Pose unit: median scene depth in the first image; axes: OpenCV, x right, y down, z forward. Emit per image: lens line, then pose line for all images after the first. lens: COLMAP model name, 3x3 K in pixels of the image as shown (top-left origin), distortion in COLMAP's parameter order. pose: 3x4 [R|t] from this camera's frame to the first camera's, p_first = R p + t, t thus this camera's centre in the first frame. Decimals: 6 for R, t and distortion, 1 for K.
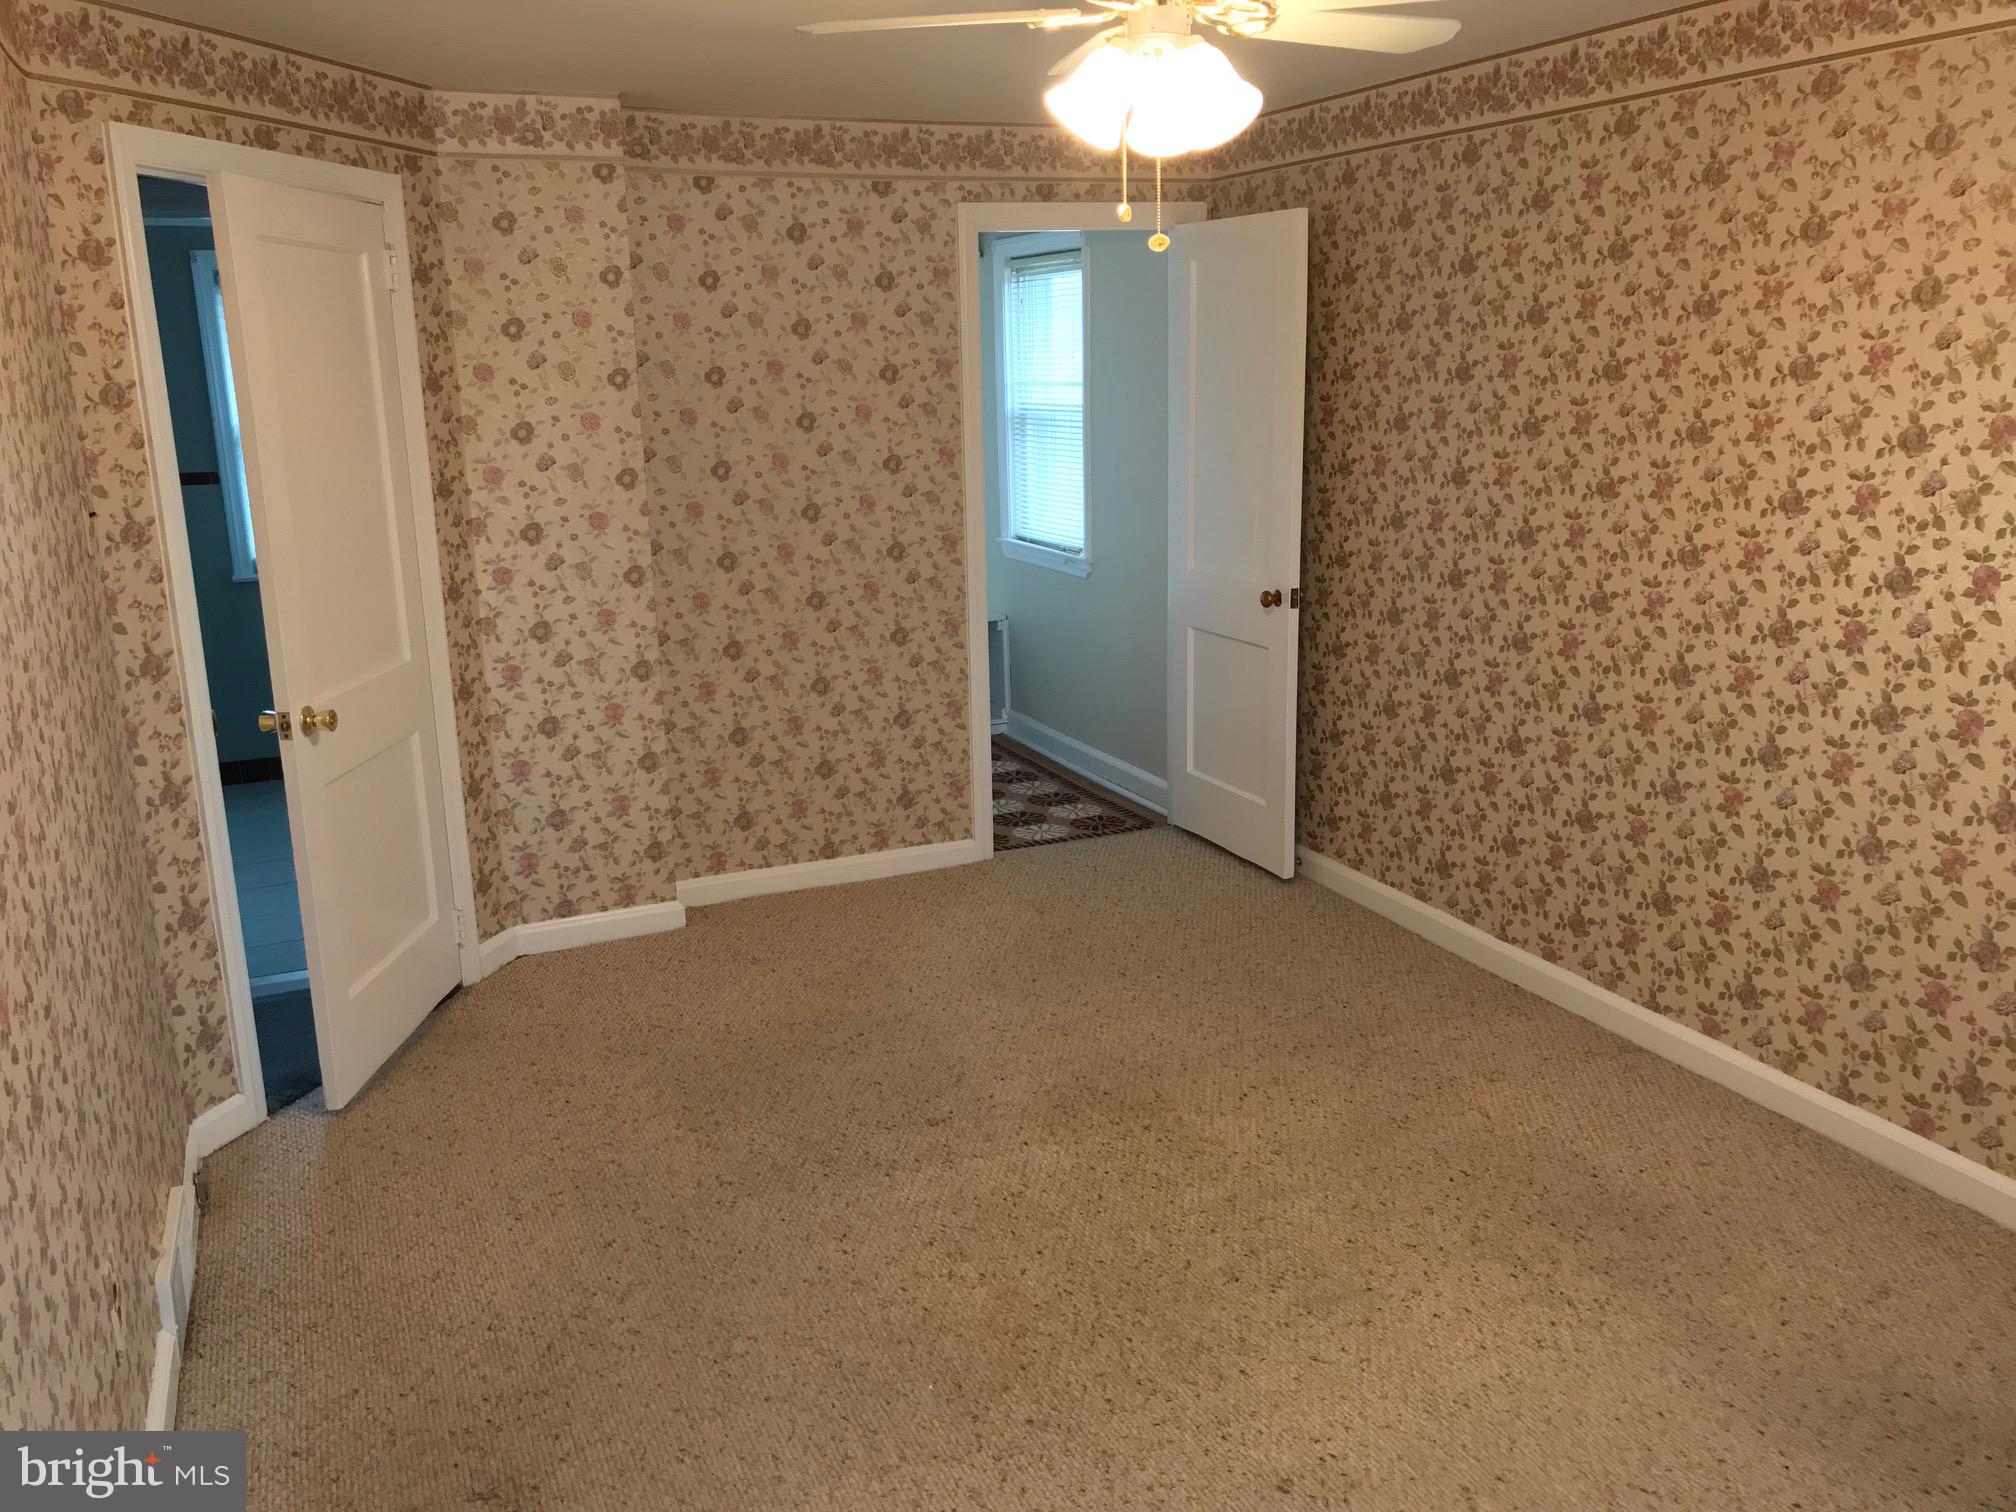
lens RADIAL K [[1652.3, 0, 952.5], [0, 1652.3, 743.6], [0, 0, 1]] dist [0.051514, -0.065144]
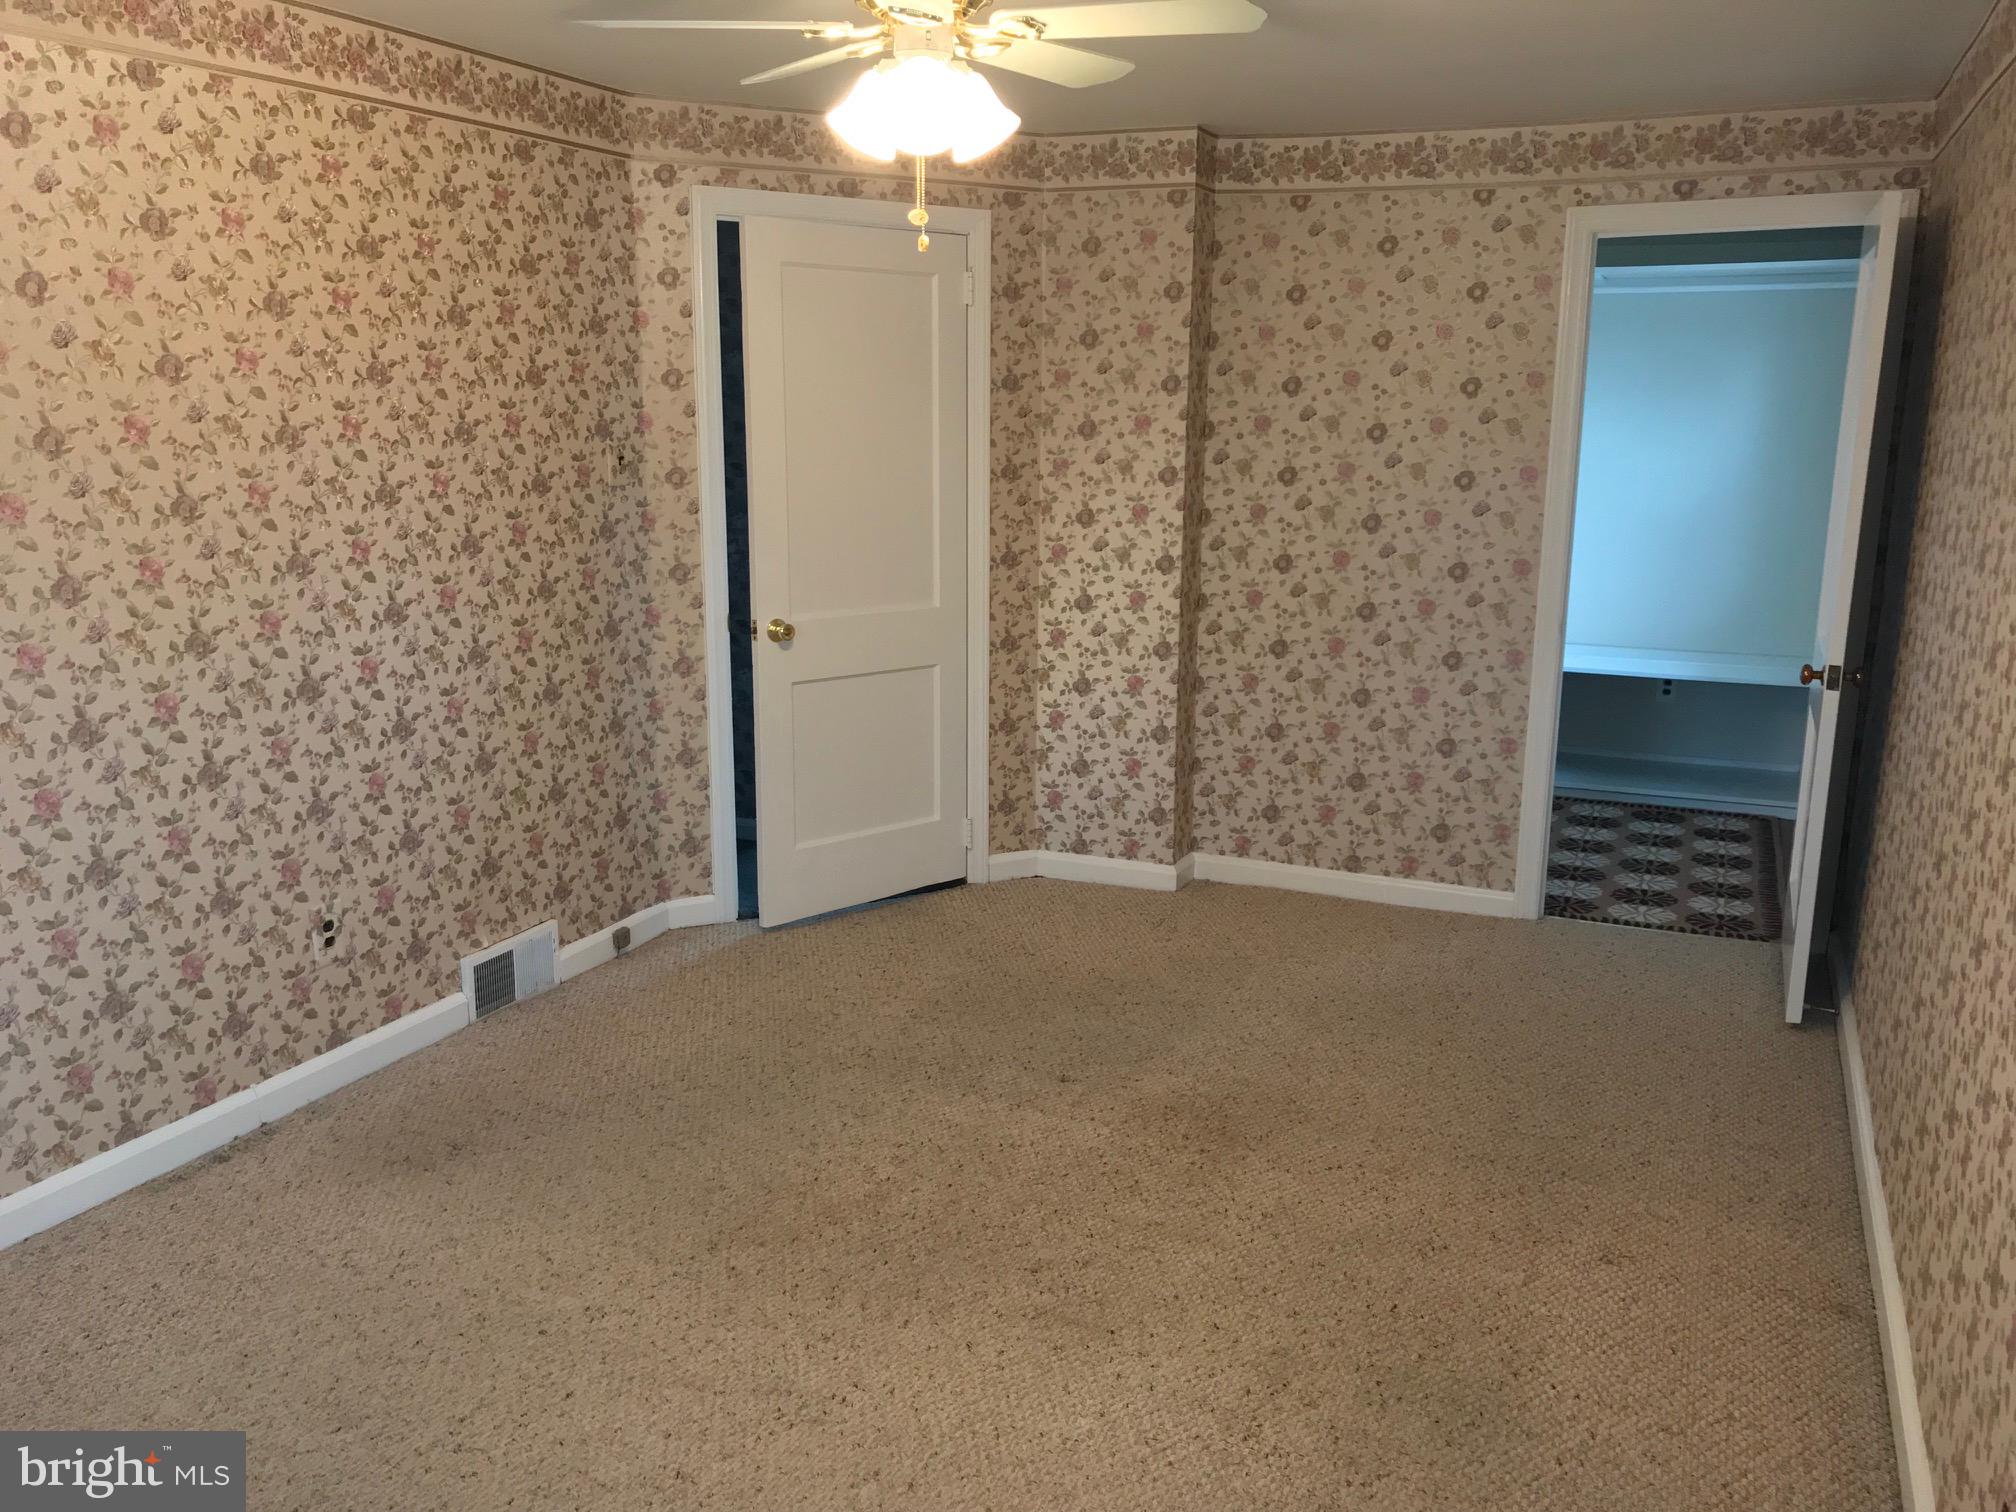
lens RADIAL K [[1652.3, 0, 1002.2], [0, 1652.3, 743.6], [0, 0, 1]] dist [0.051514, -0.065144]
pose [[0.689785, 0.183449, -0.700388, 0.531363], [-0.191031, 0.979202, 0.068338, -0.038586], [0.698358, 0.086657, 0.710484, 0.156175]]
